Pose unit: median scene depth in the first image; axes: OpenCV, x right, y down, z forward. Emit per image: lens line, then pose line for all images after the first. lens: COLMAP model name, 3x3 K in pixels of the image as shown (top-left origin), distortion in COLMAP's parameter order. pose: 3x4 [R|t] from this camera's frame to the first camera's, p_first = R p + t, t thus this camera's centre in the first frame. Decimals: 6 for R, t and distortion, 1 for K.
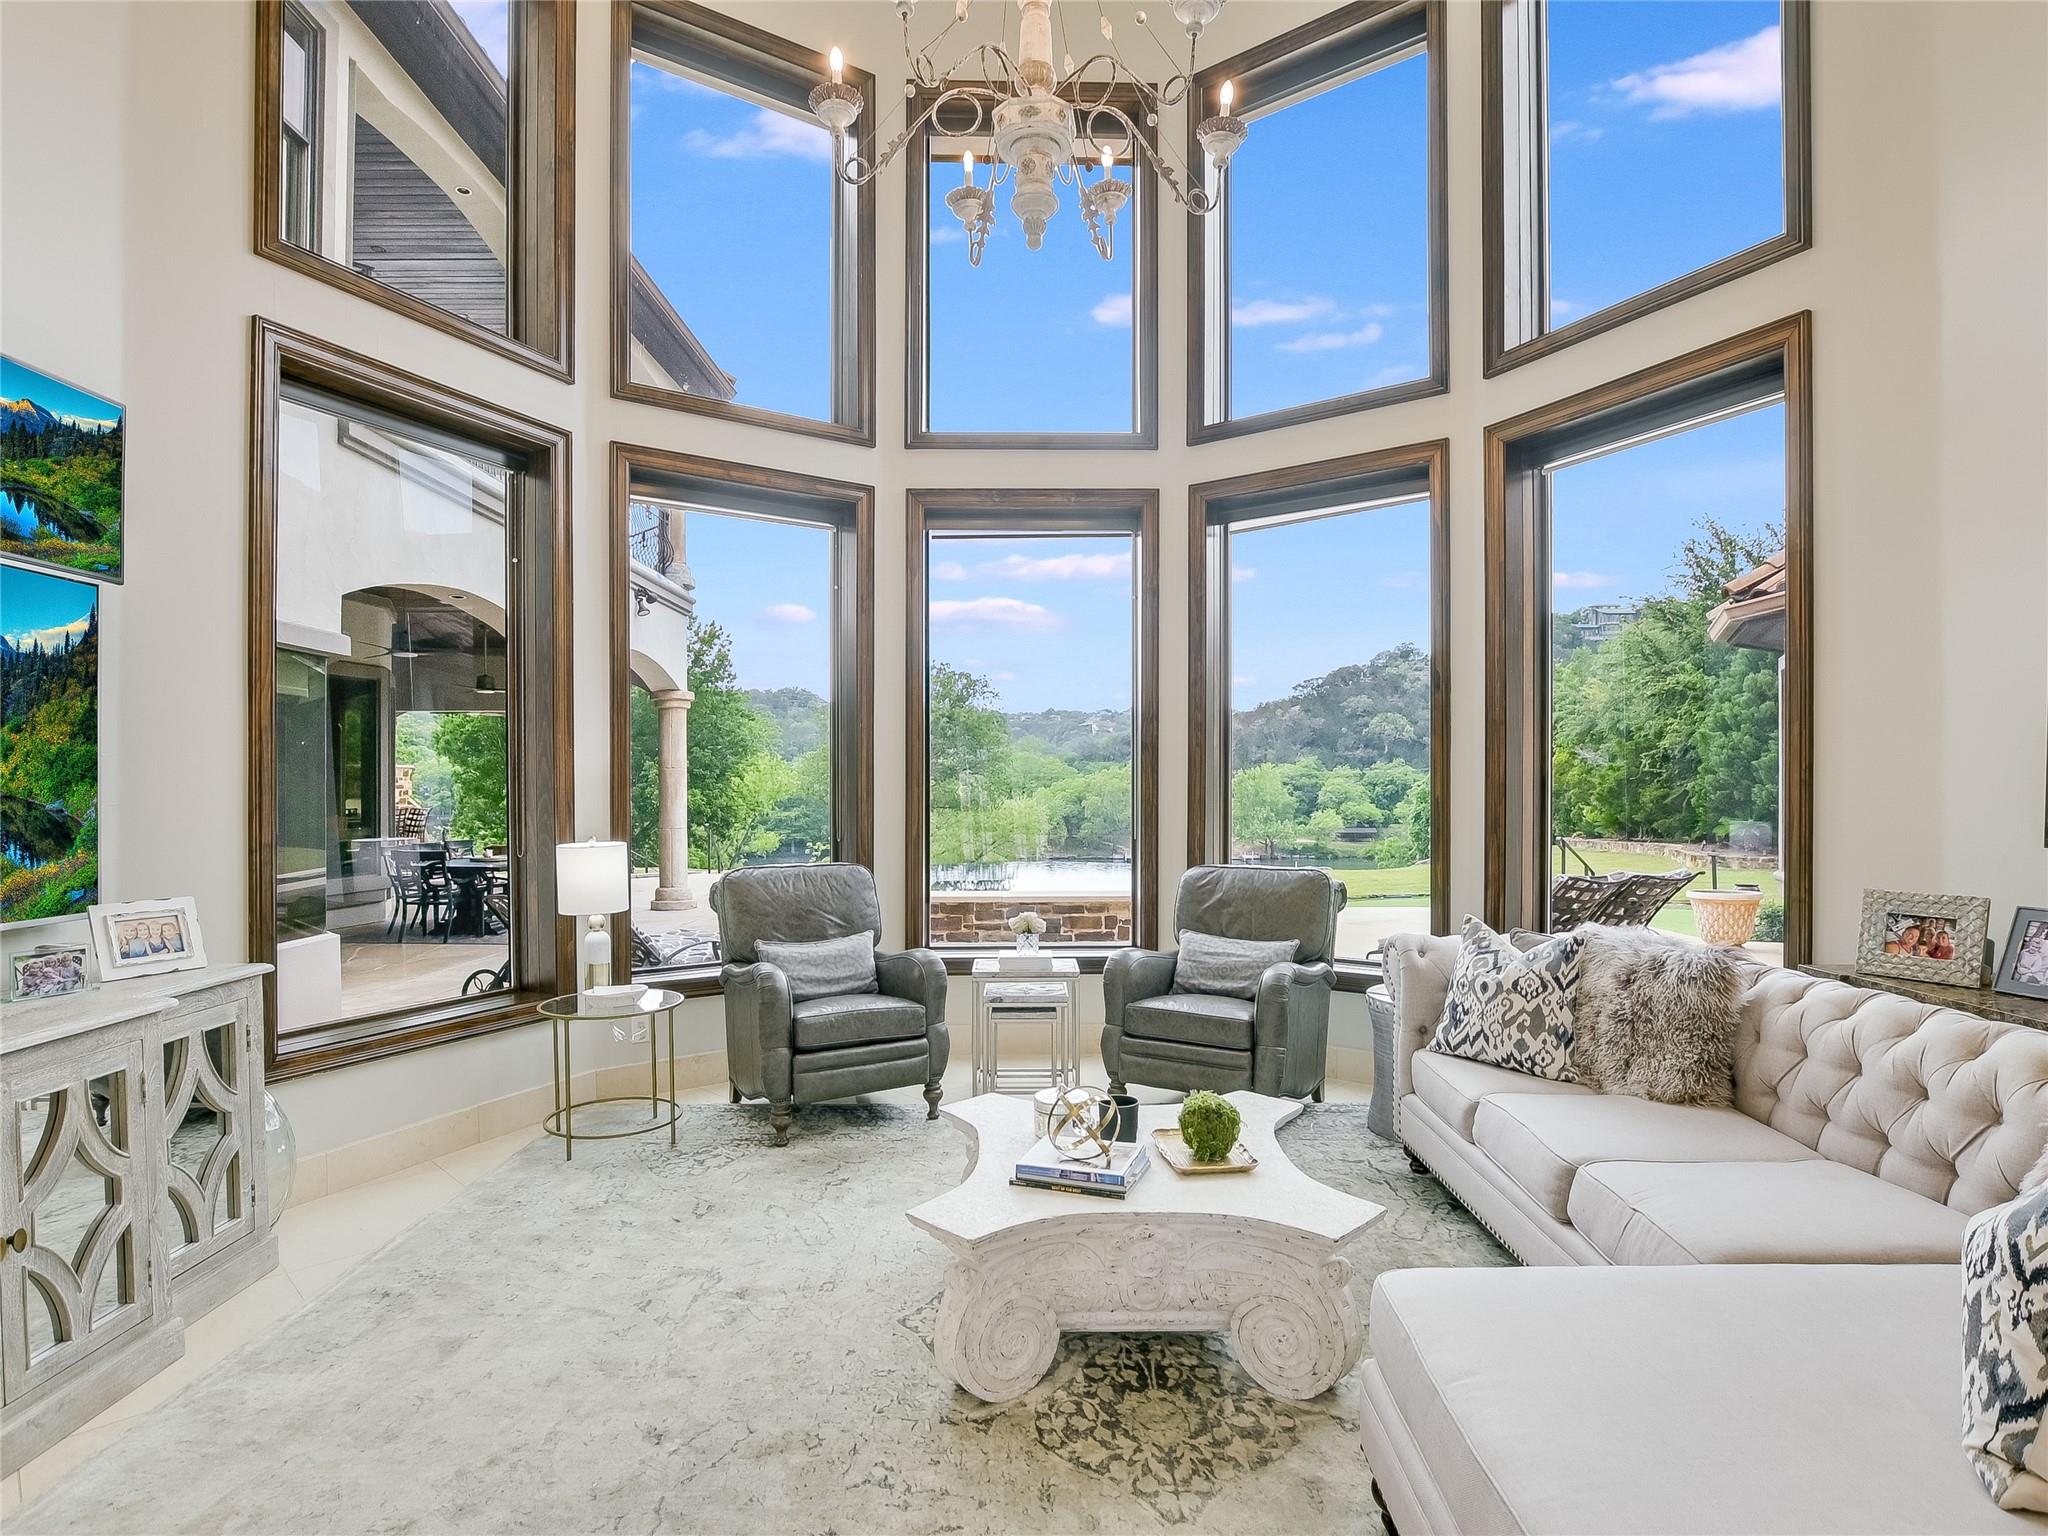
lens RADIAL K [[1077.7, 0, 1034.2], [0, 1077.7, 799.0], [0, 0, 1]] dist [-0.012624, 0.000688]
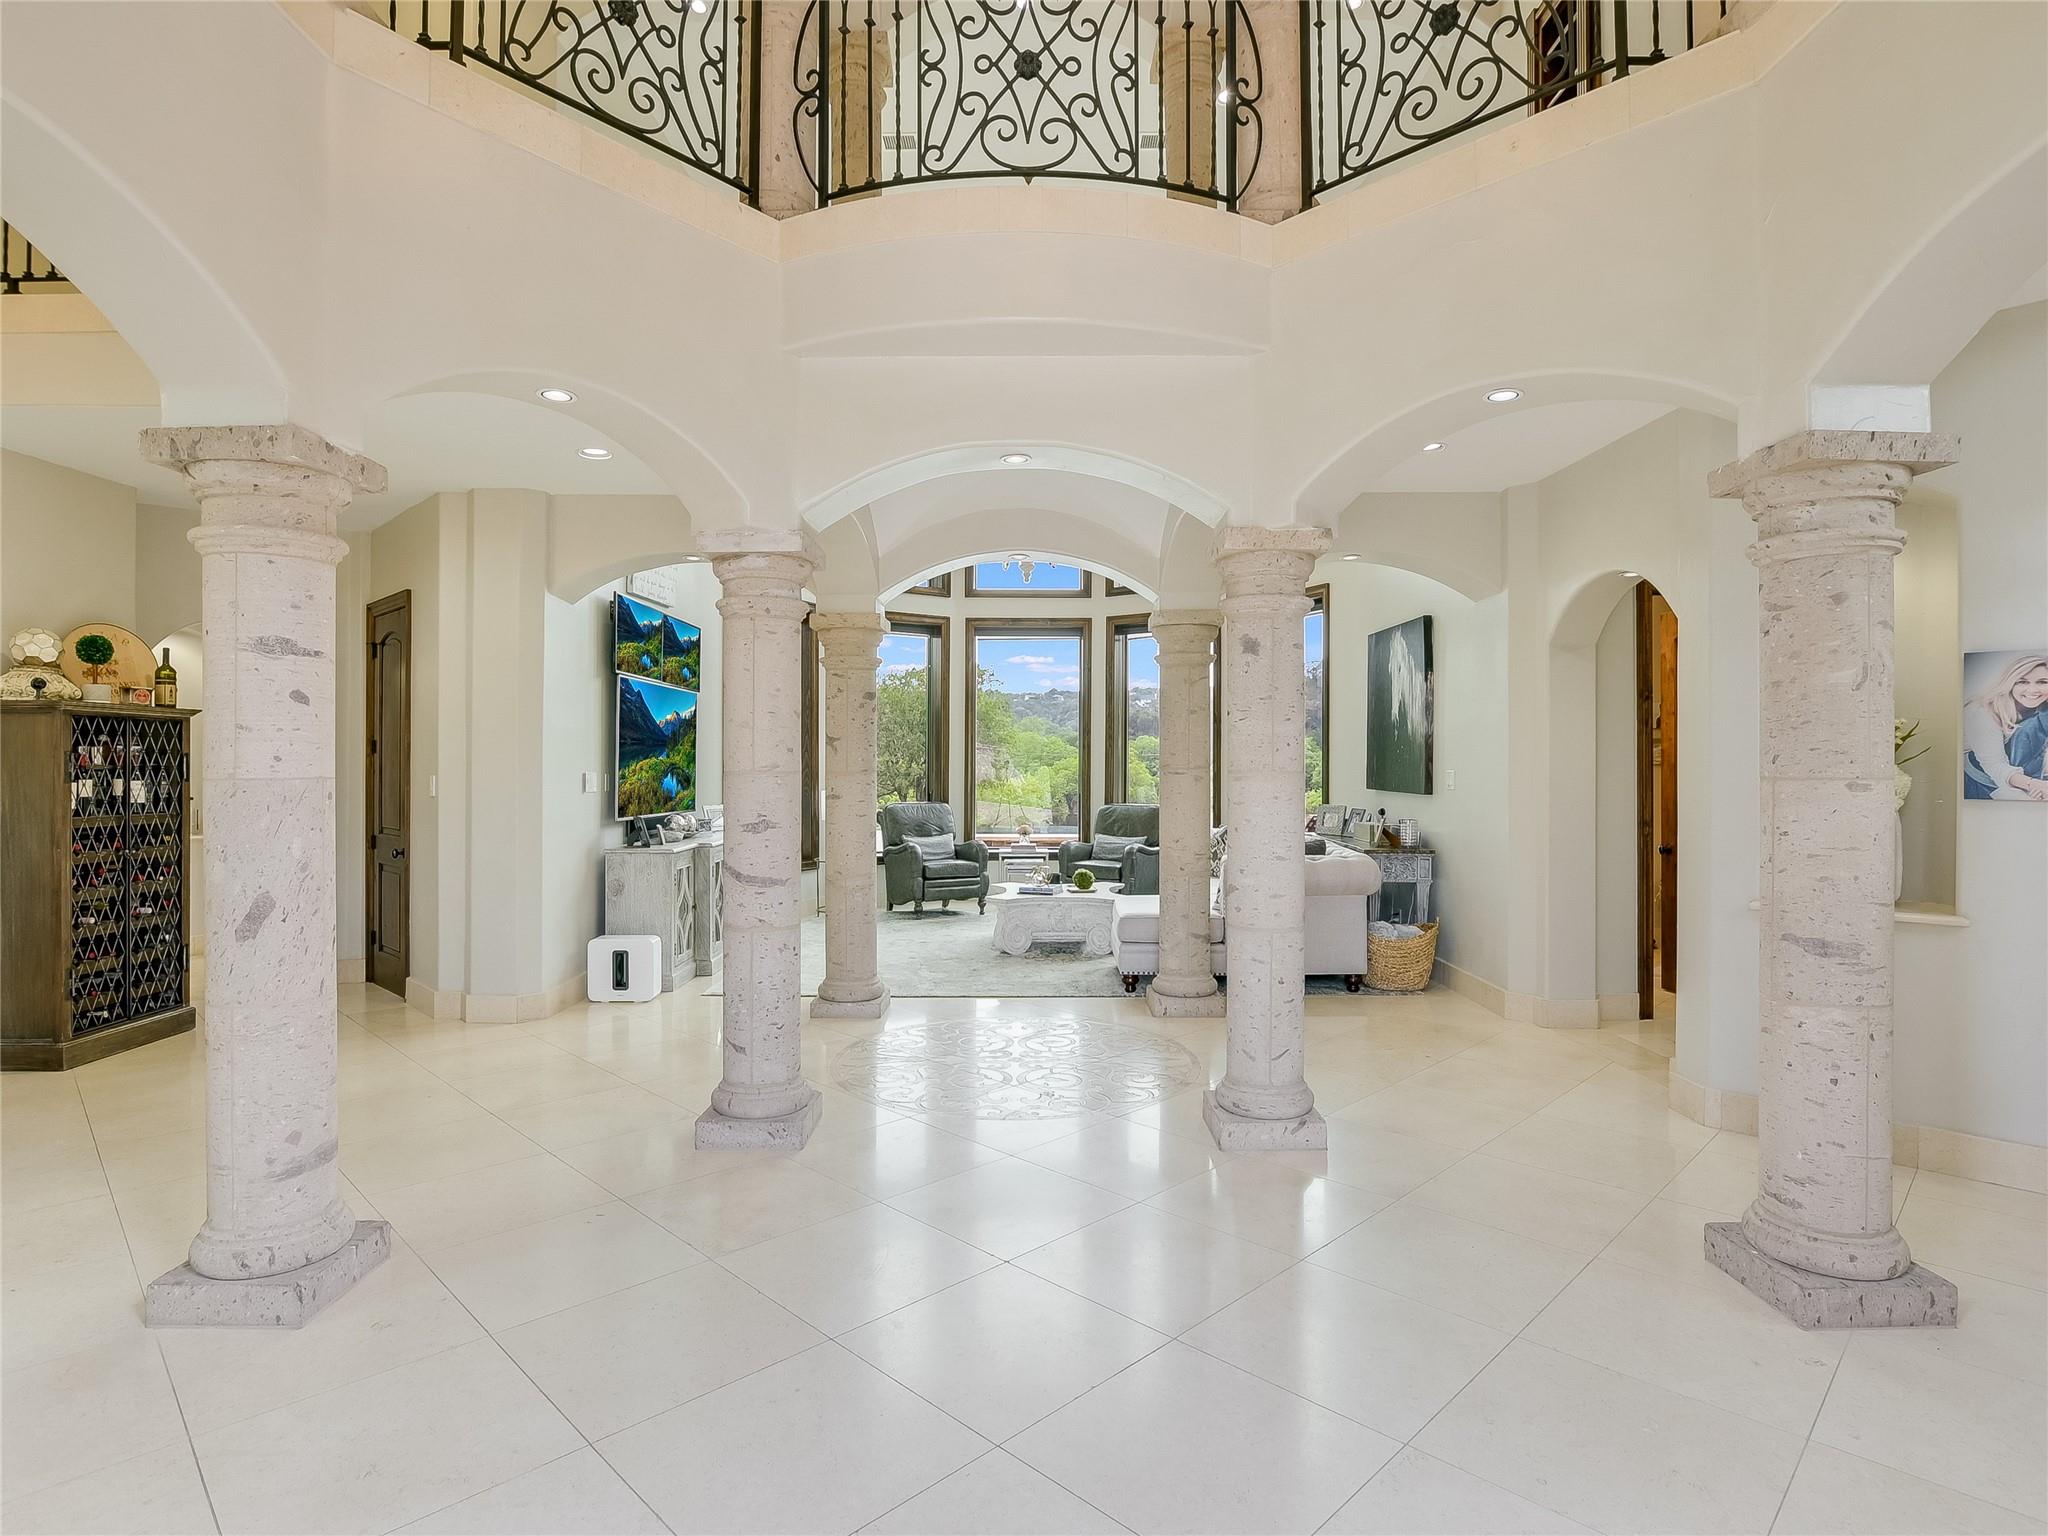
lens RADIAL K [[1070.0, 0, 1024.0], [0, 1070.0, 768.0], [0, 0, 1]] dist [-0.017879, 0.000342]
pose [[0.999910, 0.004756, -0.012567, 0.018907], [-0.004865, 0.999951, -0.008646, 0.010688], [0.012525, 0.008706, 0.999884, -1.137536]]
